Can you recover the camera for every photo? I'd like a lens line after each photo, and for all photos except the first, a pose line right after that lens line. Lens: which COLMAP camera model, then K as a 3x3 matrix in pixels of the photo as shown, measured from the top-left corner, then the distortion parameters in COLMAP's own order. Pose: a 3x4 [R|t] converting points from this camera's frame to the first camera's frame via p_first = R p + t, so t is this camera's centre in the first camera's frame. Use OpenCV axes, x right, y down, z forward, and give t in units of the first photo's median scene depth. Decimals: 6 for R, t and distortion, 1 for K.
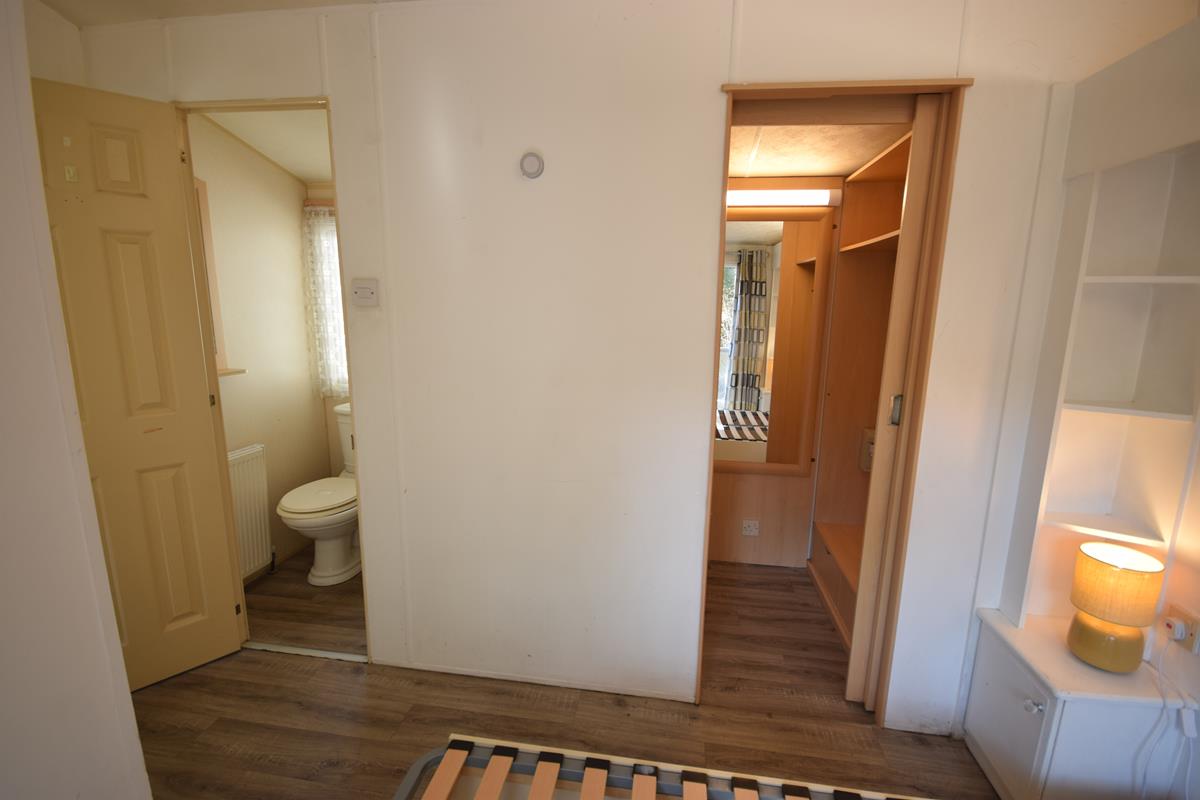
lens RADIAL K [[524.5, 0, 605.9], [0, 524.5, 399.0], [0, 0, 1]] dist [0.008980, -0.010462]
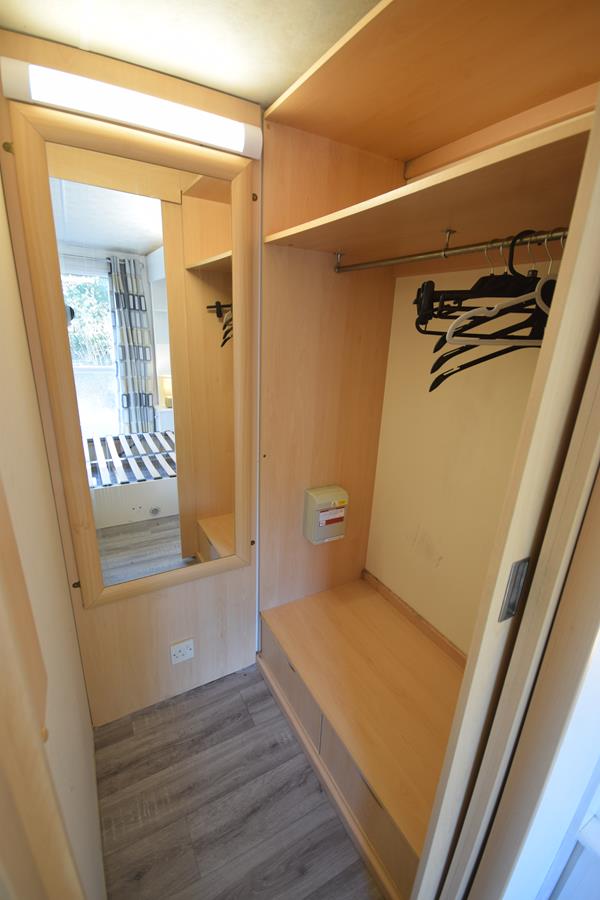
lens RADIAL K [[390.2, 0, 309.5], [0, 390.2, 450.6], [0, 0, 1]] dist [-0.009683, 0.000318]
pose [[0.780783, -0.172401, 0.600547, 0.068045], [0.082198, 0.981167, 0.174799, -0.046794], [-0.619372, -0.087117, 0.780249, 0.243318]]
